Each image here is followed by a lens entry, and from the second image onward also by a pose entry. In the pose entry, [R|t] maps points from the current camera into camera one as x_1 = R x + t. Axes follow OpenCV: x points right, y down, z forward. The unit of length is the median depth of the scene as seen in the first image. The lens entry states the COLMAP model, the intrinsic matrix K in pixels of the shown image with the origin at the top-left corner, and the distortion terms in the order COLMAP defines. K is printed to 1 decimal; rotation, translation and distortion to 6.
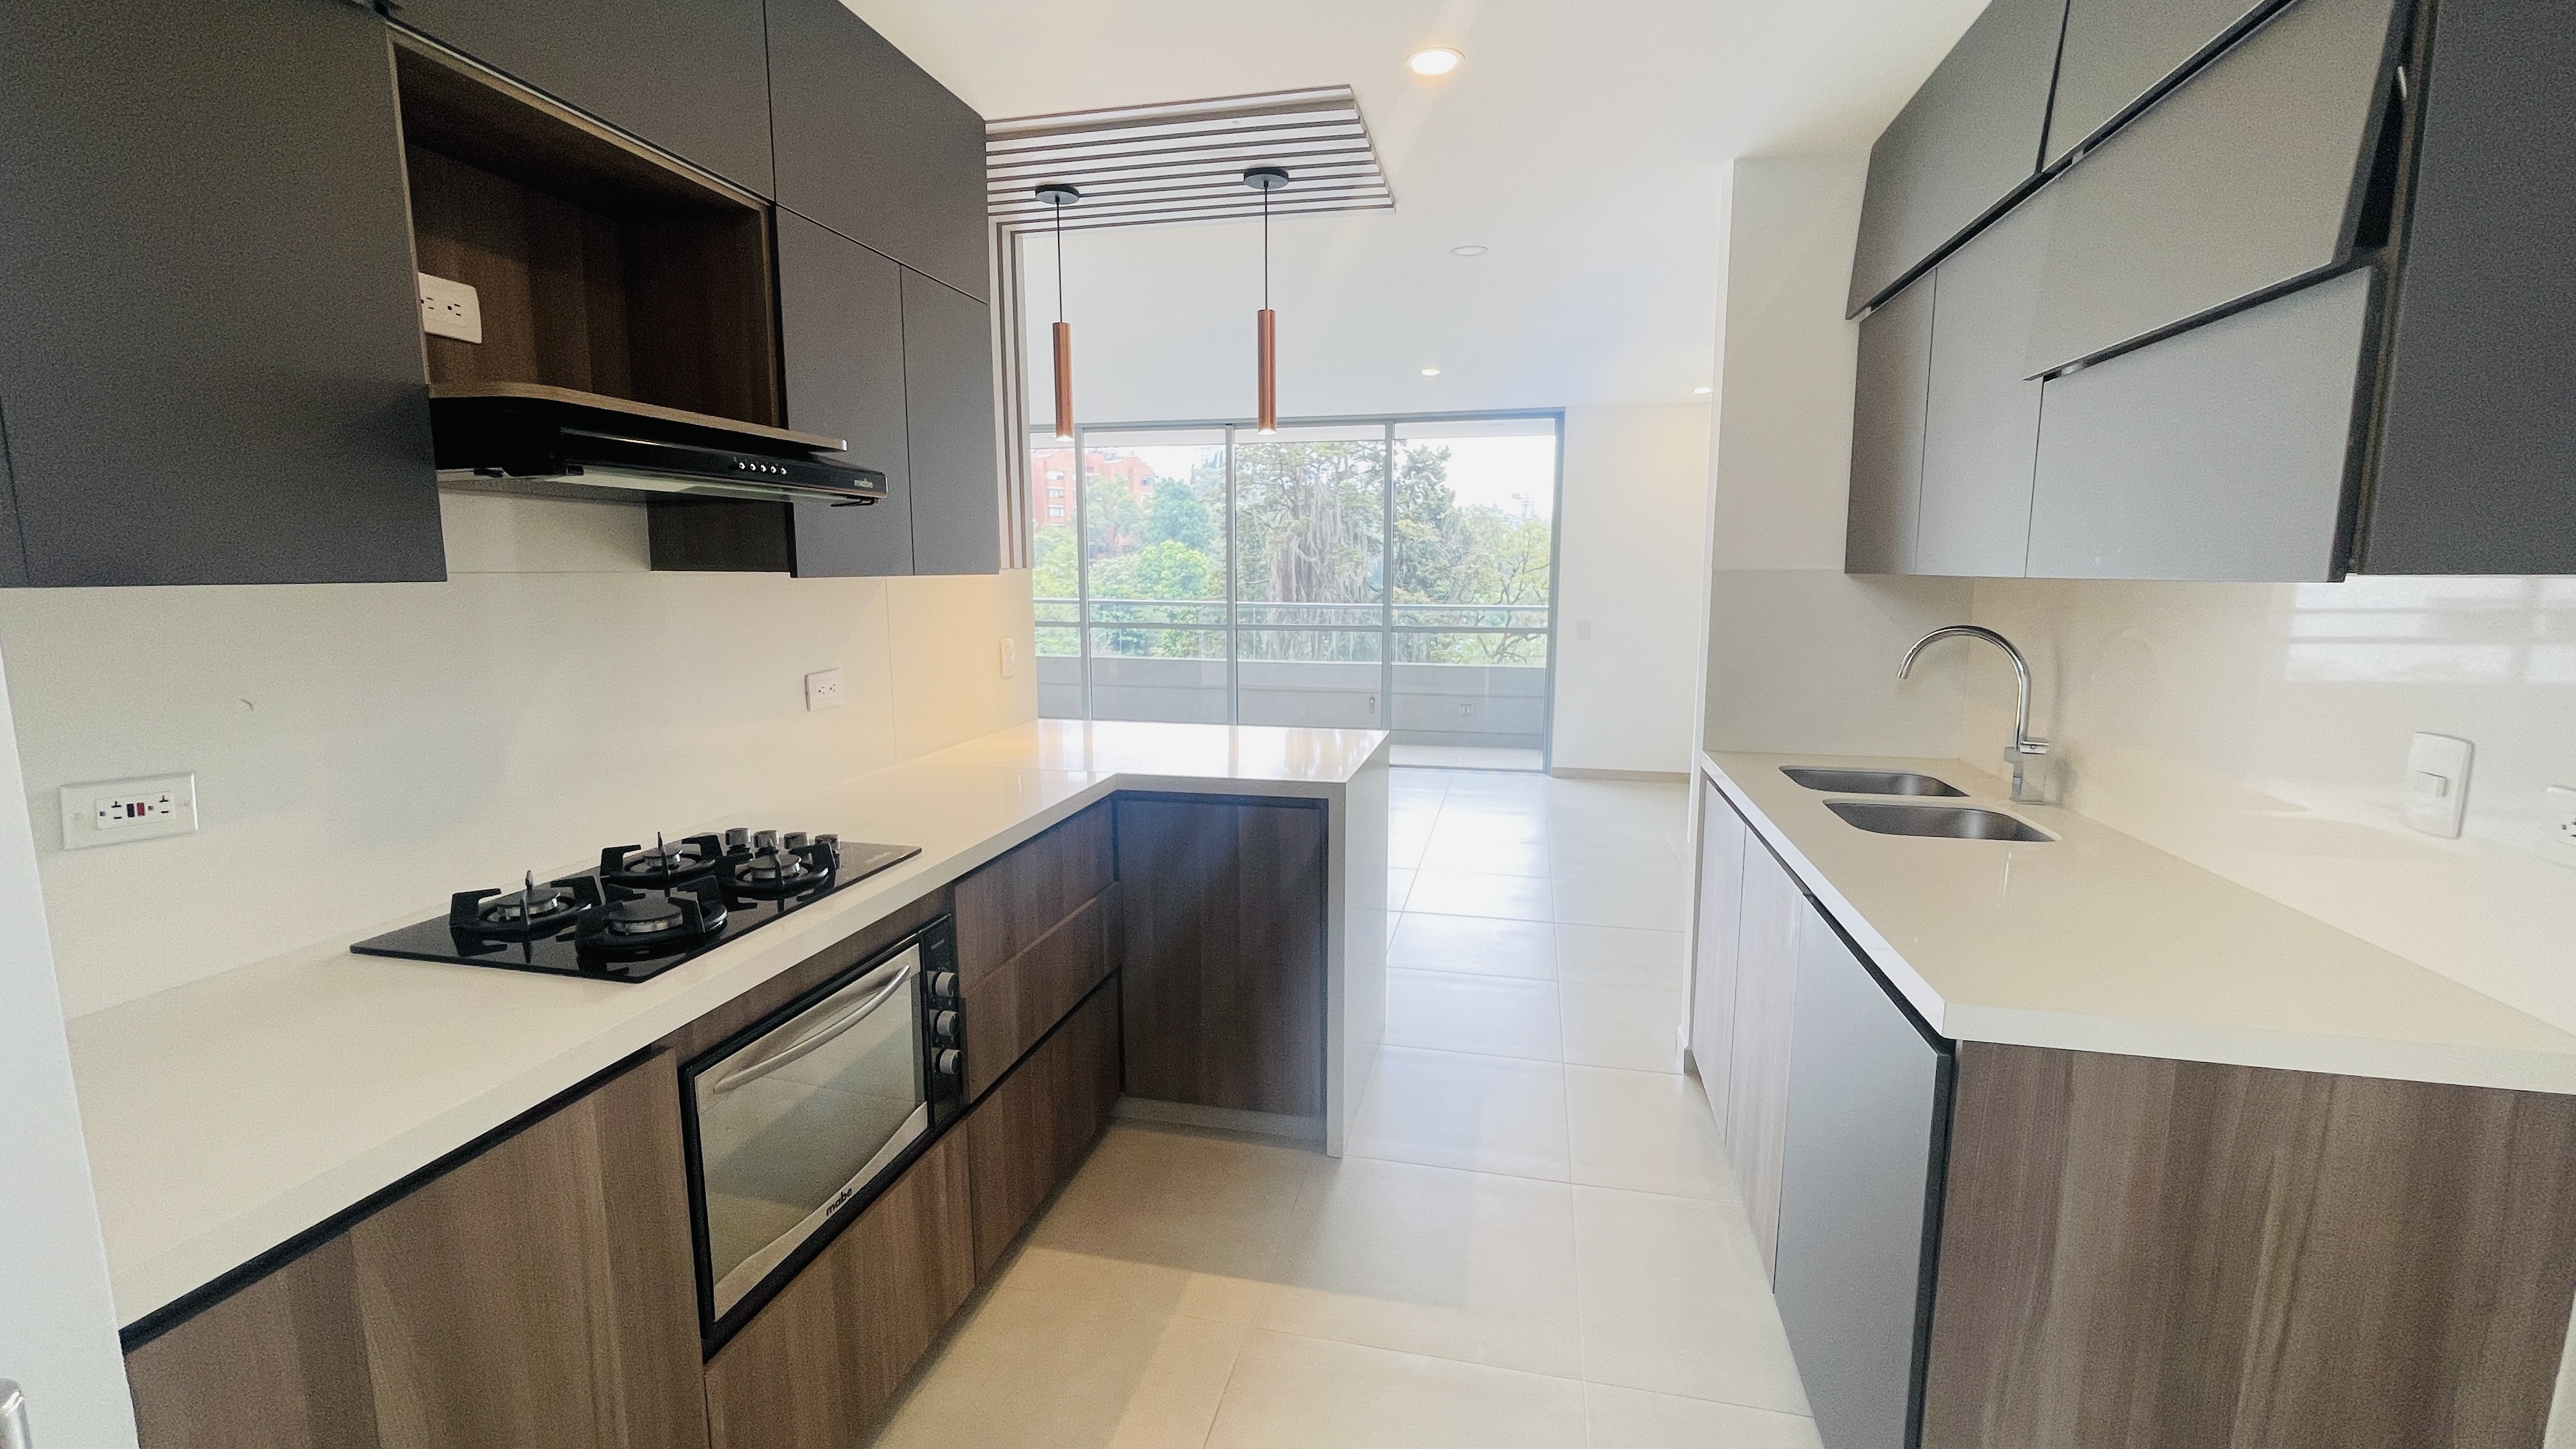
lens RADIAL K [[1047.7, 0, 1288.7], [0, 1047.7, 714.3], [0, 0, 1]] dist [-0.001346, -0.000976]
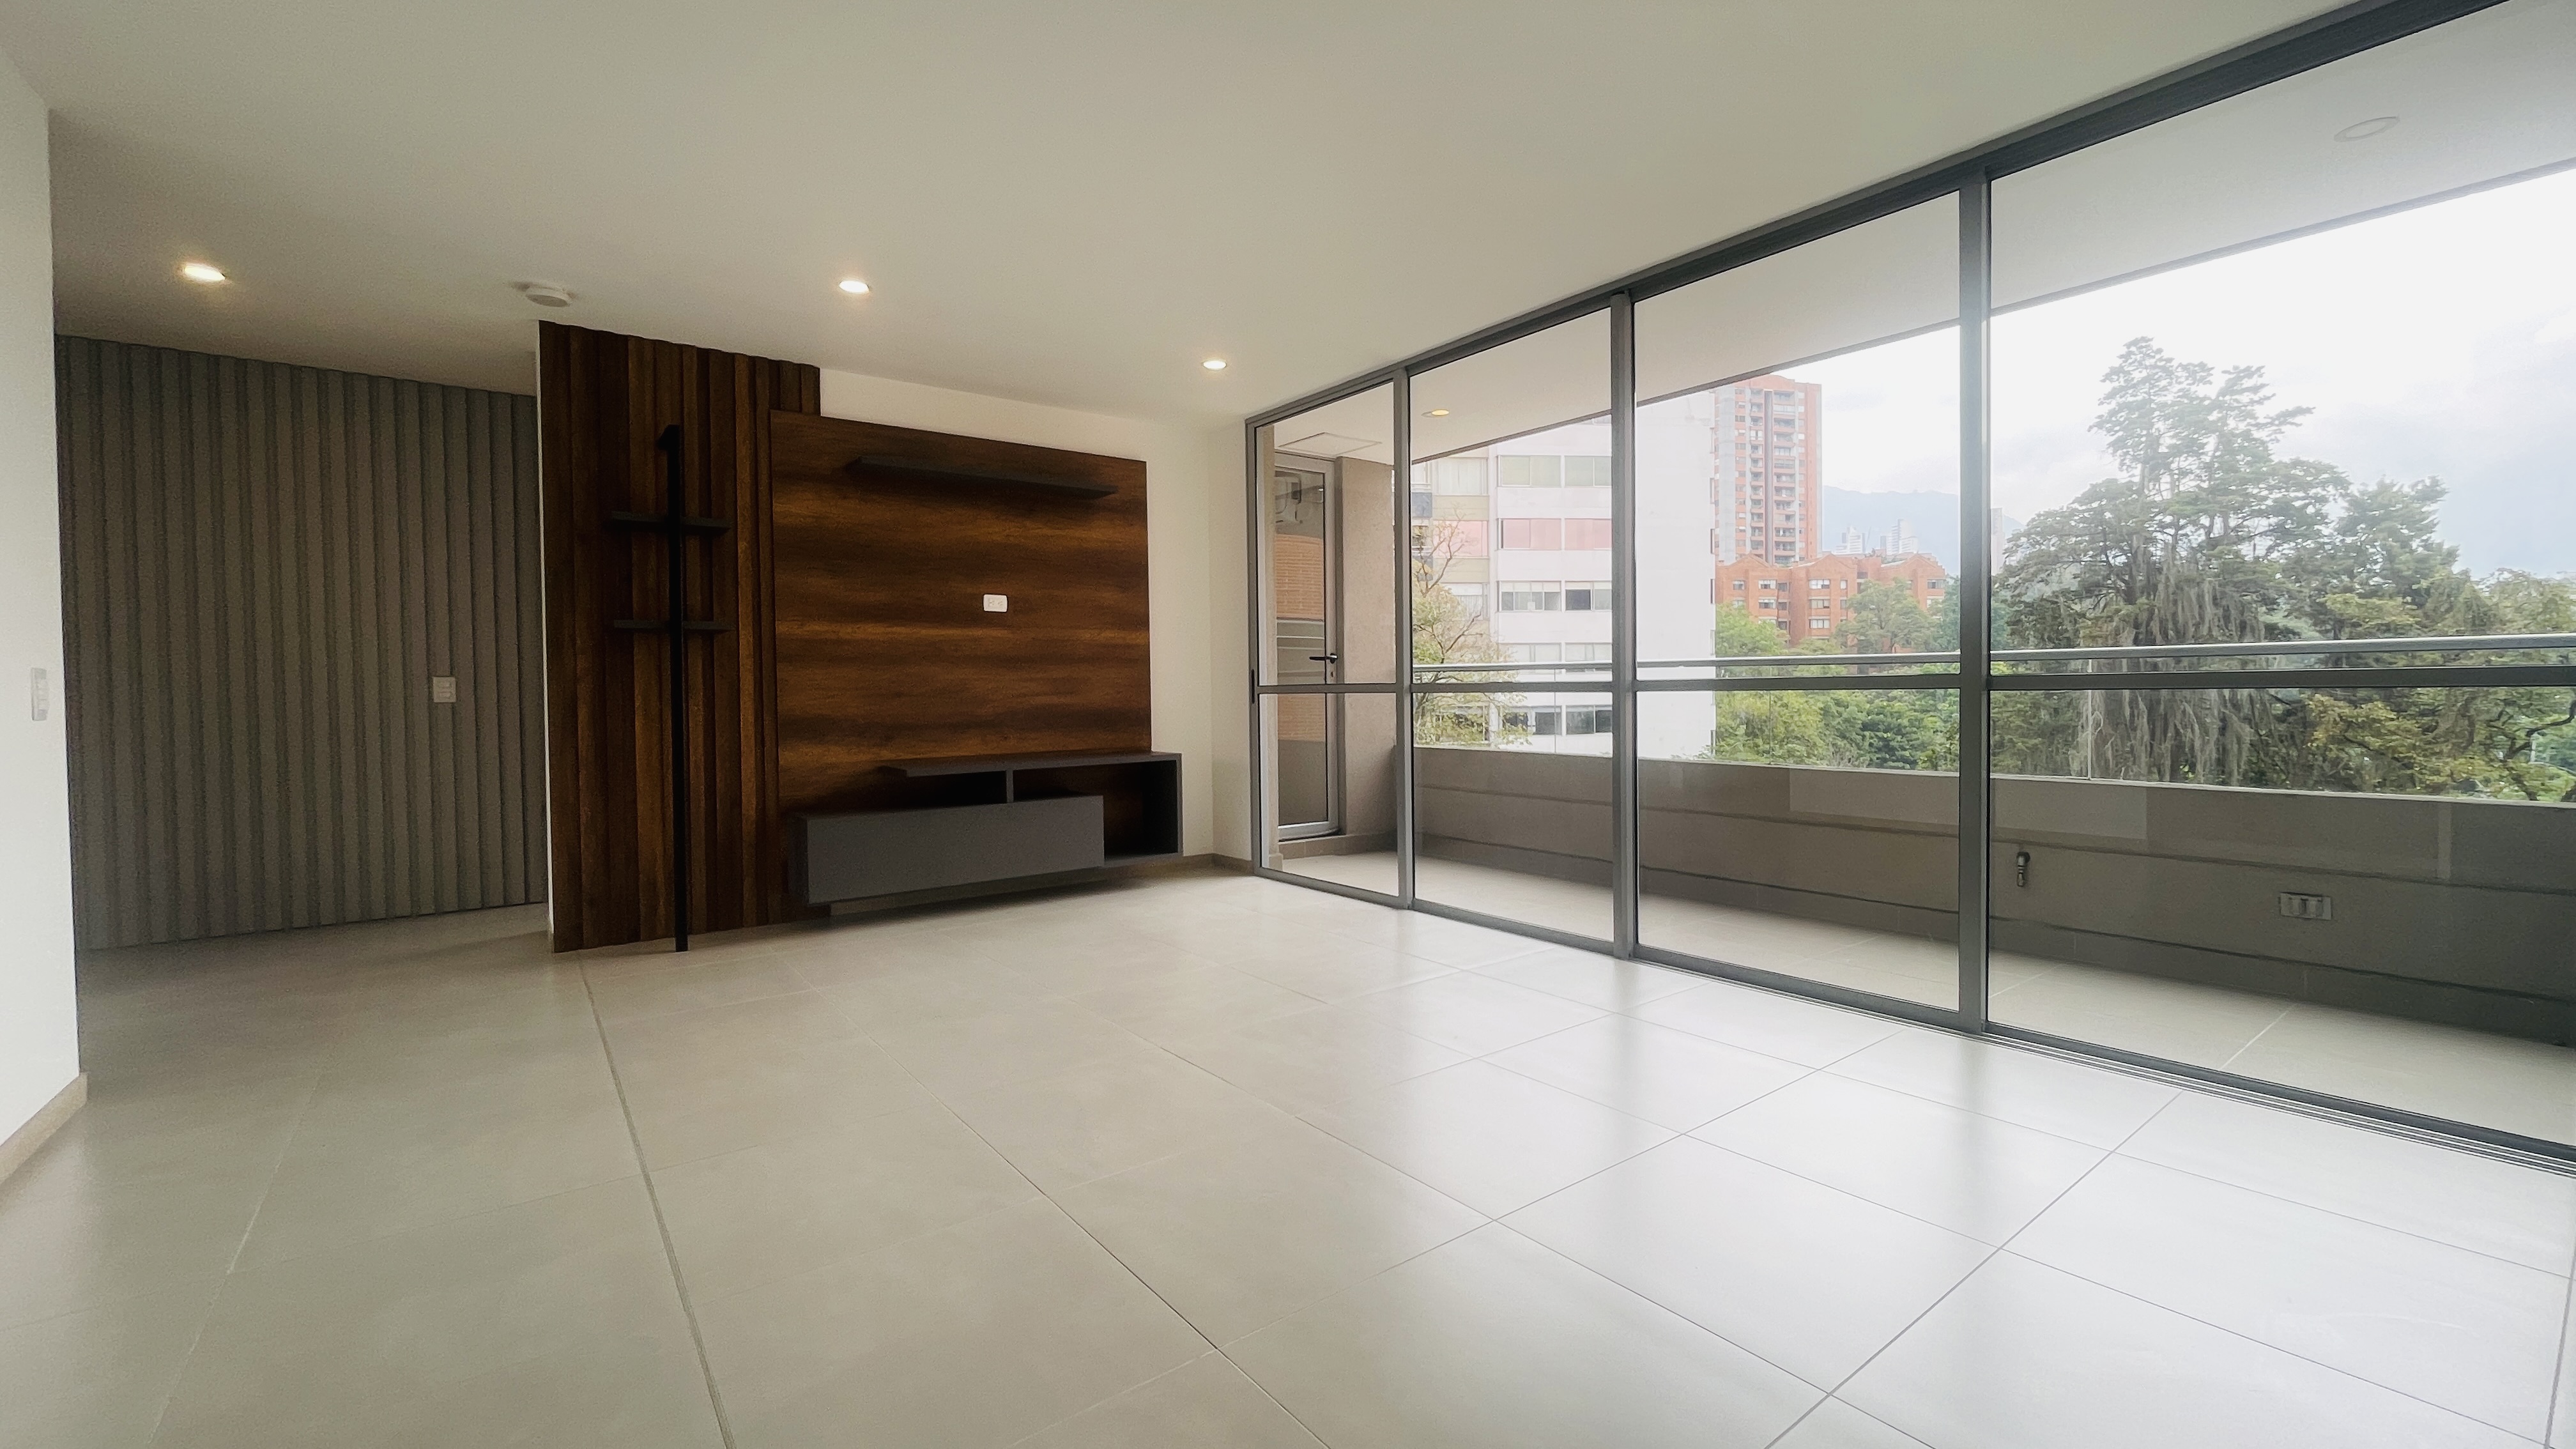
lens RADIAL K [[1044.0, 0, 1287.8], [0, 1044.0, 715.7], [0, 0, 1]] dist [0.000919, 0.000420]
pose [[0.766962, 0.006677, -0.641658, 0.042095], [-0.079154, 0.993294, -0.084274, -0.004410], [0.636792, 0.115425, 0.762347, 0.142587]]
